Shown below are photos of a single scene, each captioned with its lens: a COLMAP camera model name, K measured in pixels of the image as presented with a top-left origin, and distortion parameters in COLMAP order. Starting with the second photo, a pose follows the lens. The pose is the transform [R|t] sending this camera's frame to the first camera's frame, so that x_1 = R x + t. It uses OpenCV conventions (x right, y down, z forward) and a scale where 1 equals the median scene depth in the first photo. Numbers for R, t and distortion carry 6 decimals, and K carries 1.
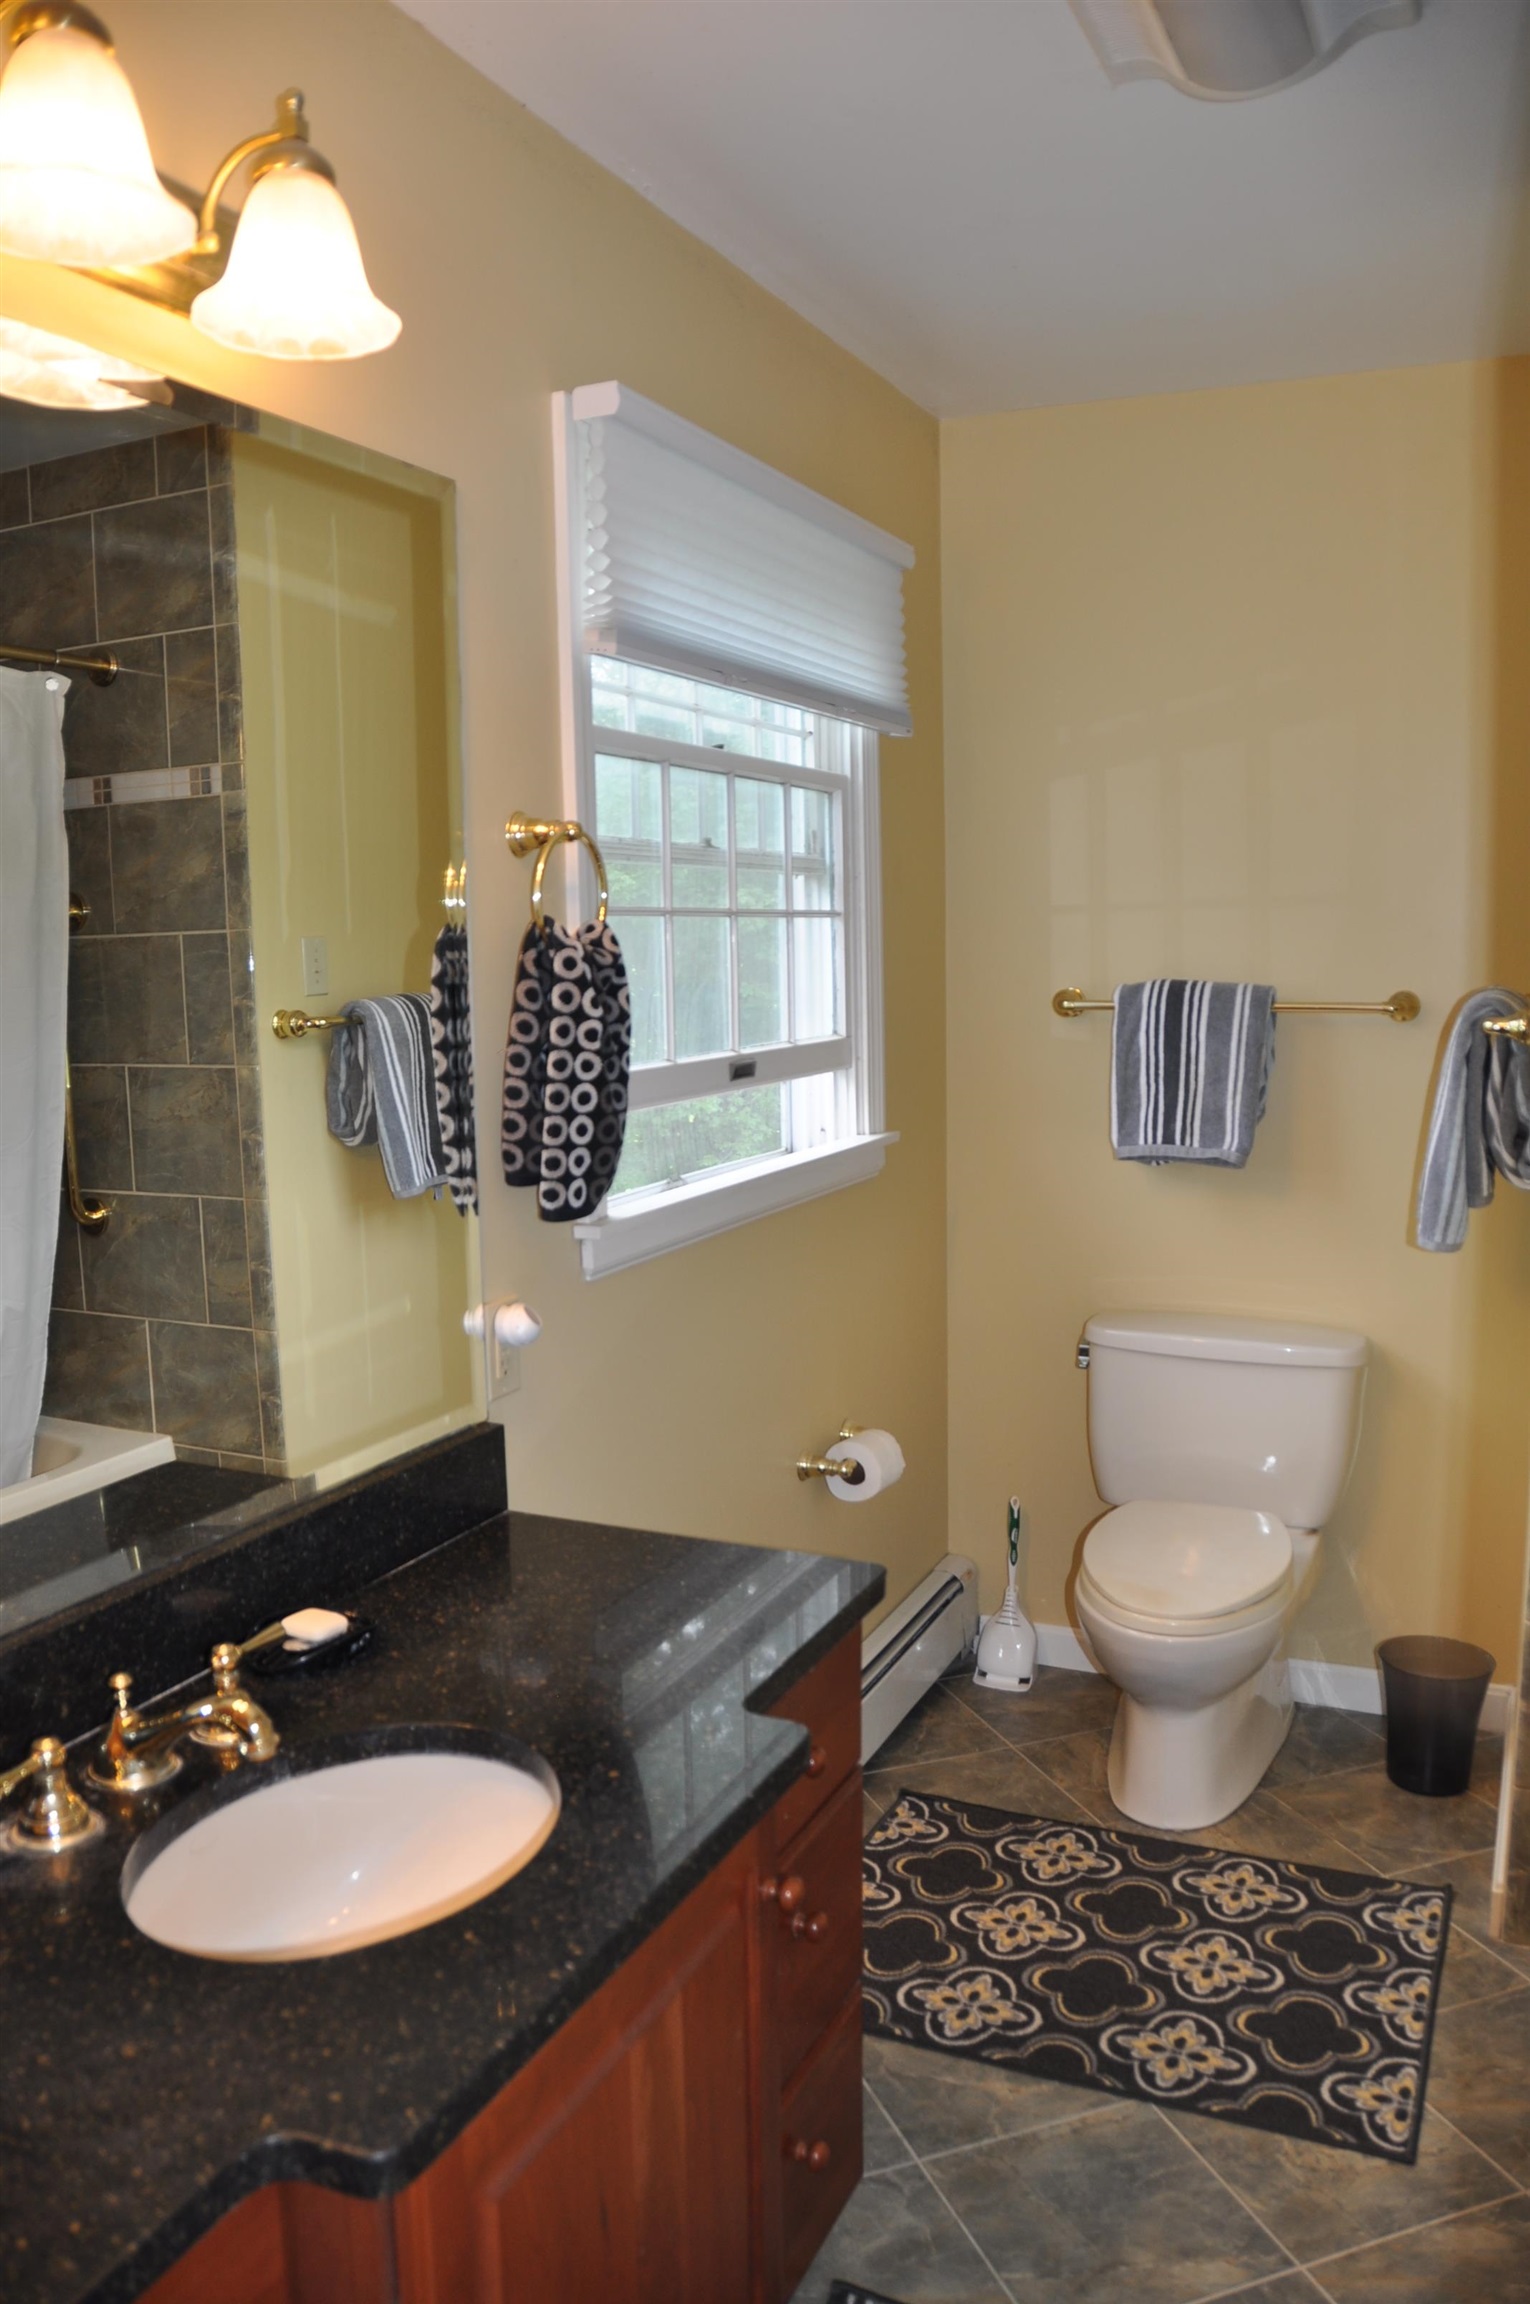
lens RADIAL K [[1749.7, 0, 765.0], [0, 1749.7, 1152.0], [0, 0, 1]] dist [-0.151788, 0.104531]
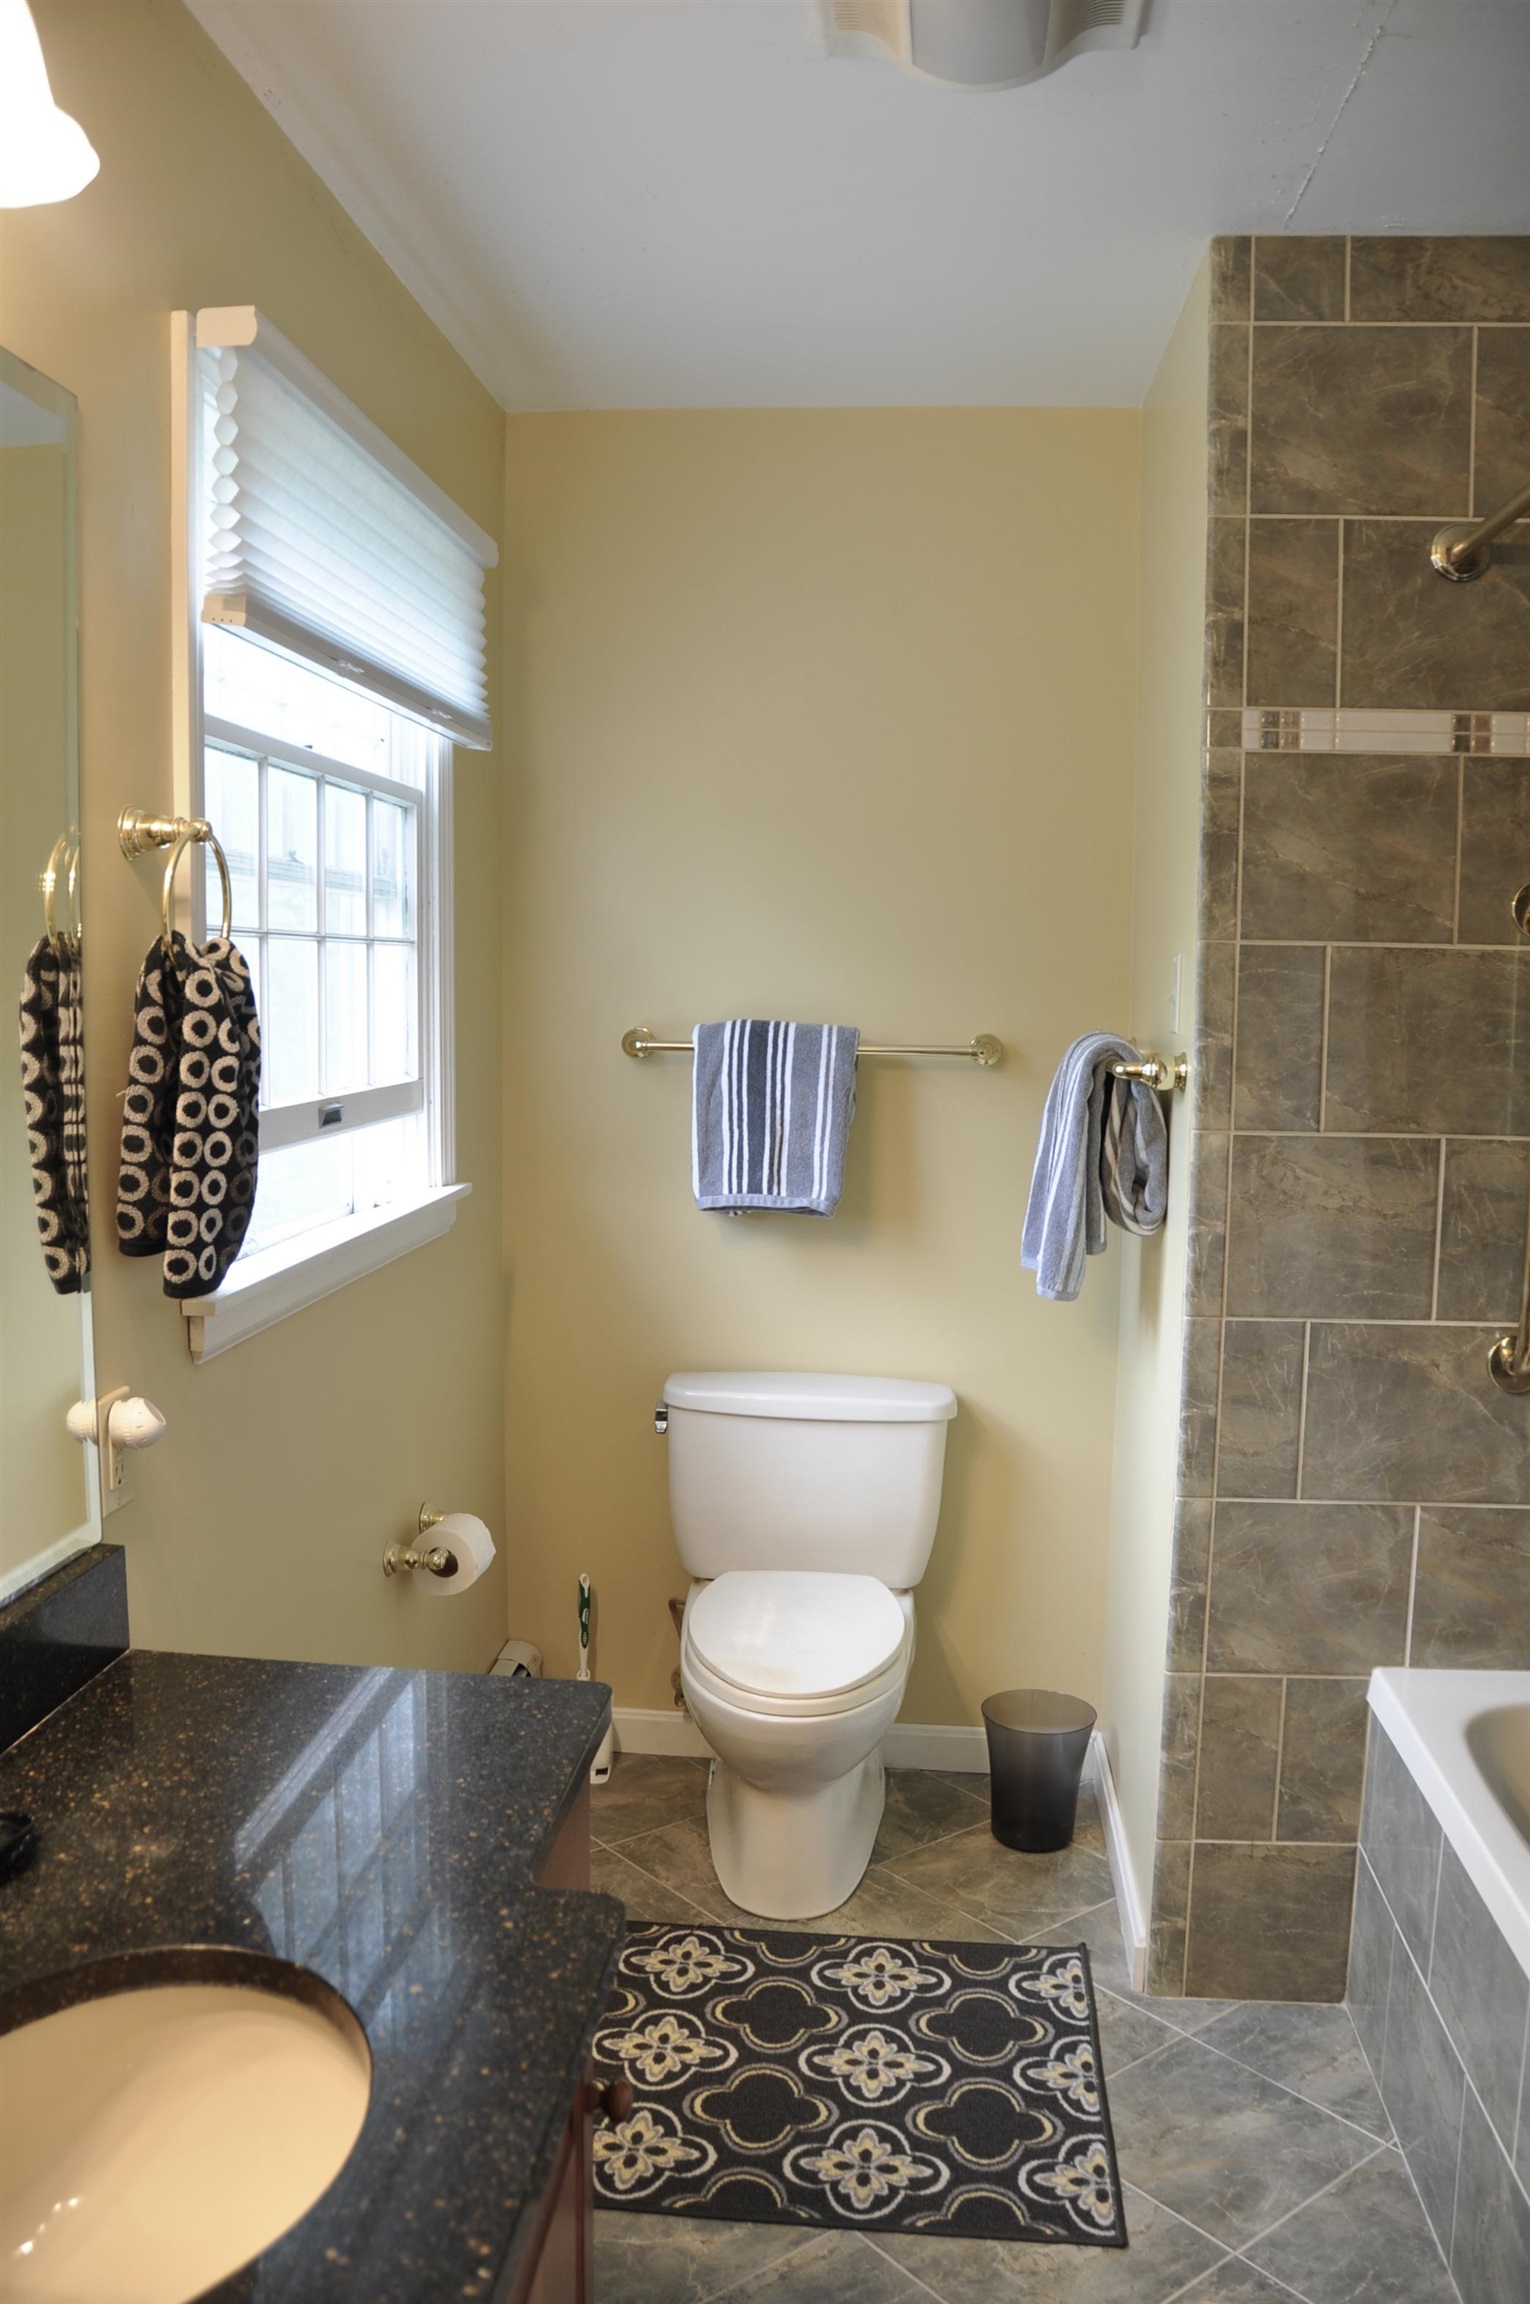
lens RADIAL K [[1805.4, 0, 761.9], [0, 1805.4, 1161.6], [0, 0, 1]] dist [-0.159813, 0.118007]
pose [[0.947949, -0.005880, 0.318368, -0.109880], [0.012363, 0.999755, -0.018346, -0.005227], [-0.318182, 0.021327, 0.947790, 0.092850]]
